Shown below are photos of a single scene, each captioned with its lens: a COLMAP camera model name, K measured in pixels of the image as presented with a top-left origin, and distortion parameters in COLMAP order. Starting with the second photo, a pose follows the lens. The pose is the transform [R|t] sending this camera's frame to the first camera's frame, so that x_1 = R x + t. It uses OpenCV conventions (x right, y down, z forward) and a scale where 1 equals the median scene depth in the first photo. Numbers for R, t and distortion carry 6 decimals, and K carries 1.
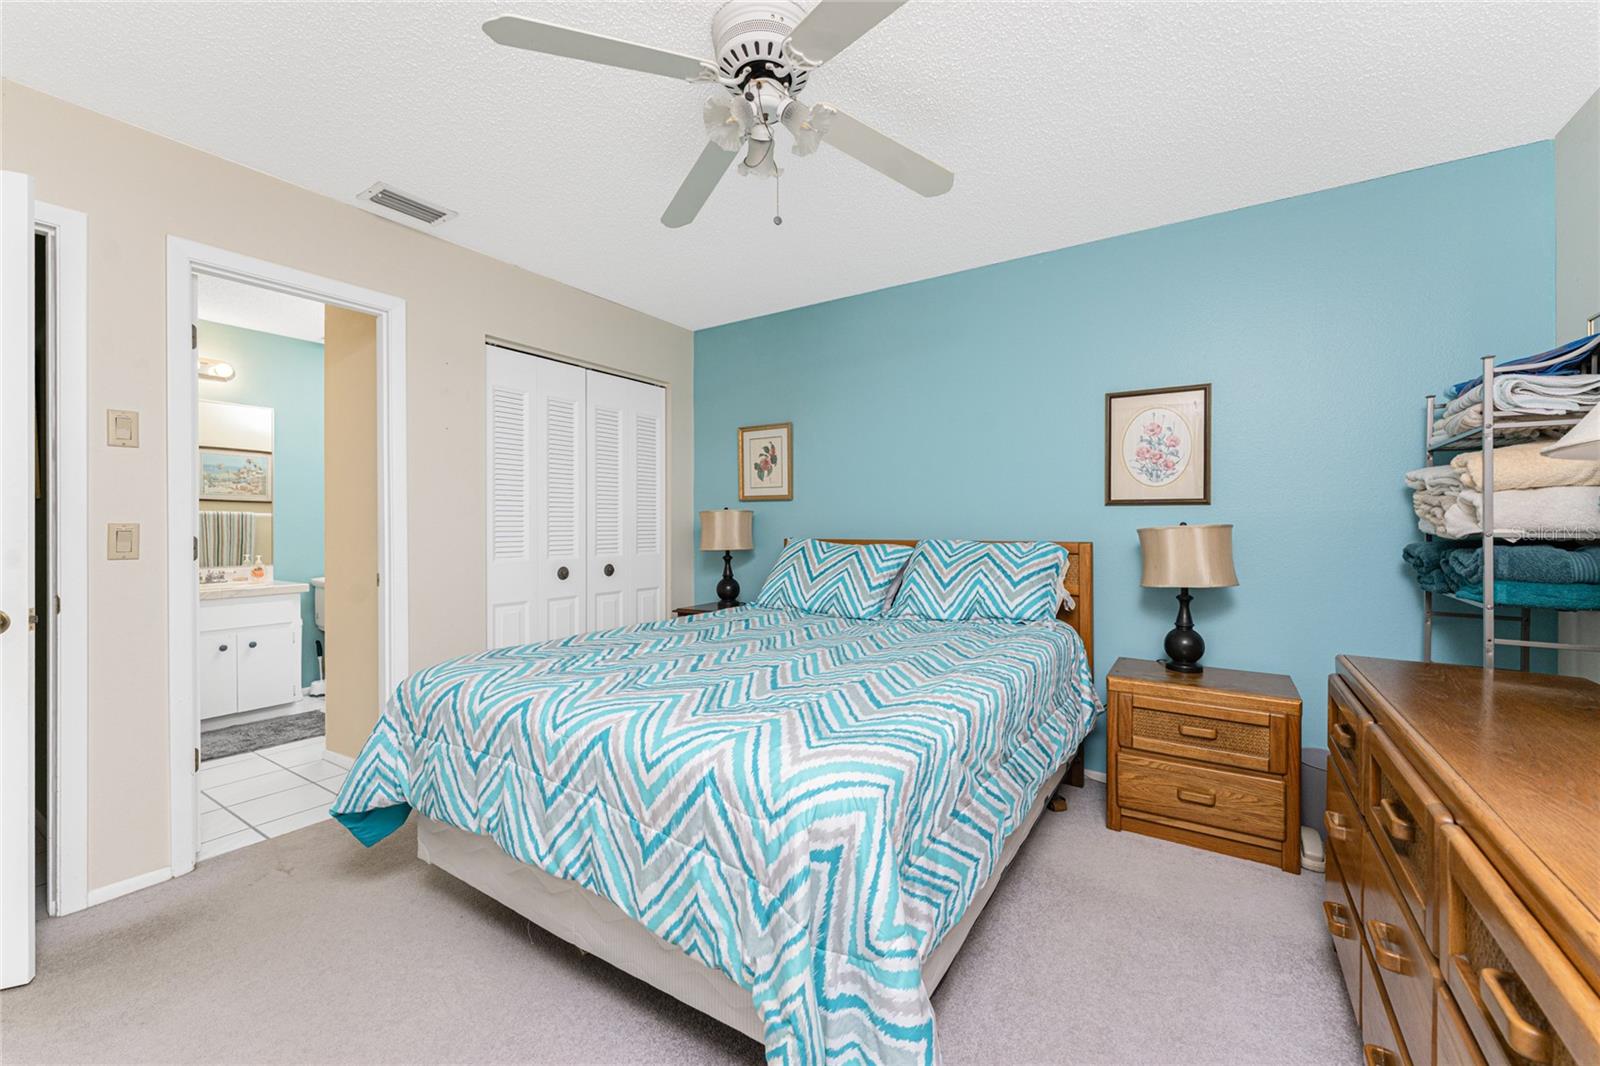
lens RADIAL K [[635.6, 0, 811.3], [0, 635.6, 533.9], [0, 0, 1]] dist [-0.001325, -0.000110]
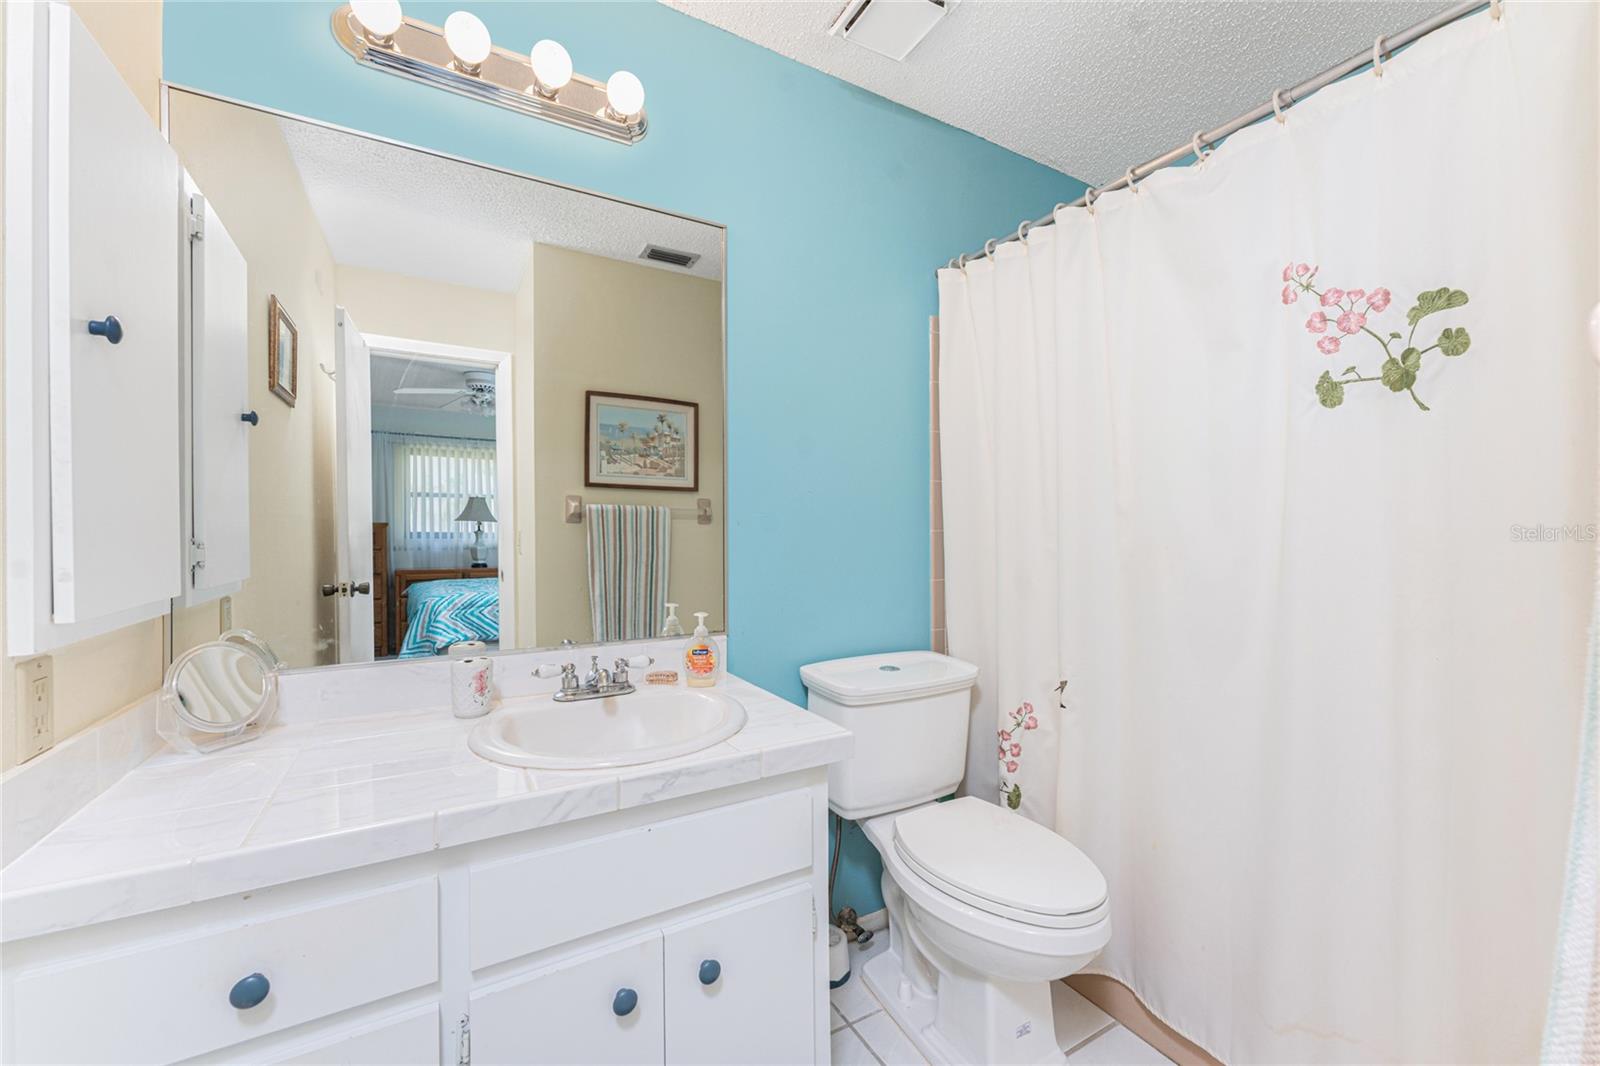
lens RADIAL K [[635.6, 0, 811.3], [0, 635.6, 533.9], [0, 0, 1]] dist [-0.001325, -0.000110]
pose [[0.893216, -0.001317, -0.449626, -0.515899], [-0.000100, 0.999995, -0.003127, -0.006560], [0.449628, 0.002839, 0.893212, 0.558381]]
